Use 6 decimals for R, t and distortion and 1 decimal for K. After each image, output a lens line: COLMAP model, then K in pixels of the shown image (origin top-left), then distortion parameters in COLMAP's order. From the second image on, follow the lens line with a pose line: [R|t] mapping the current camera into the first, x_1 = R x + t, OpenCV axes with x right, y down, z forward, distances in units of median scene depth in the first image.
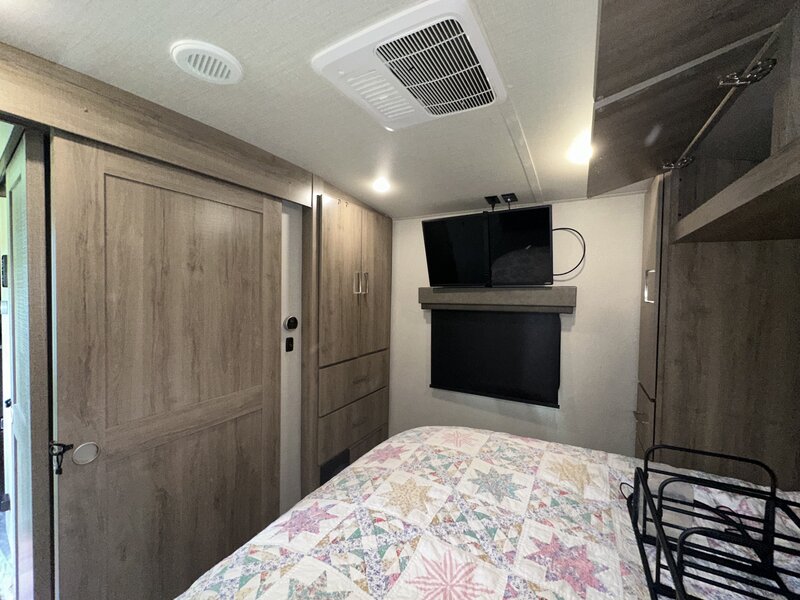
lens RADIAL K [[325.0, 0, 400.0], [0, 325.0, 300.0], [0, 0, 1]] dist [0.011392, 0.000129]
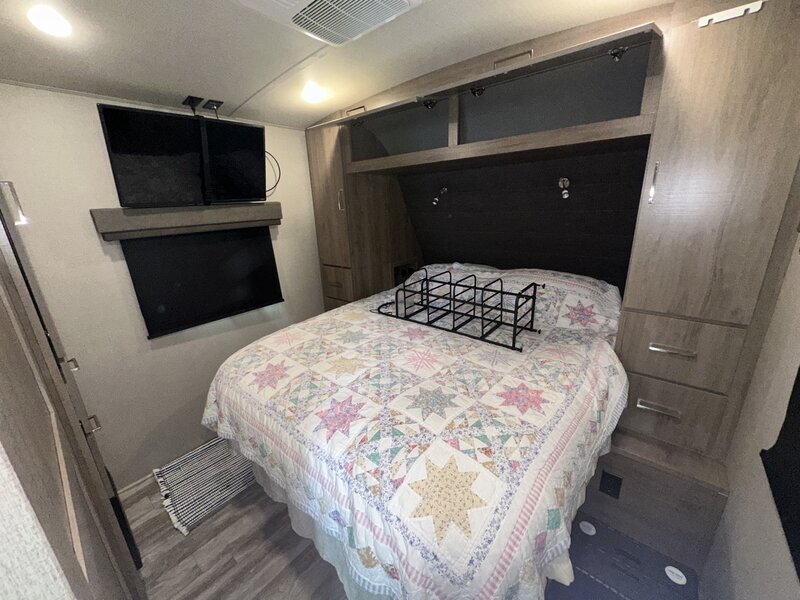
lens RADIAL K [[325.0, 0, 400.0], [0, 325.0, 300.0], [0, 0, 1]] dist [0.011392, 0.000129]
pose [[0.187248, -0.303860, 0.934135, -0.642631], [0.072747, 0.952633, 0.295294, -0.018024], [-0.979615, 0.012662, 0.200484, 0.302821]]
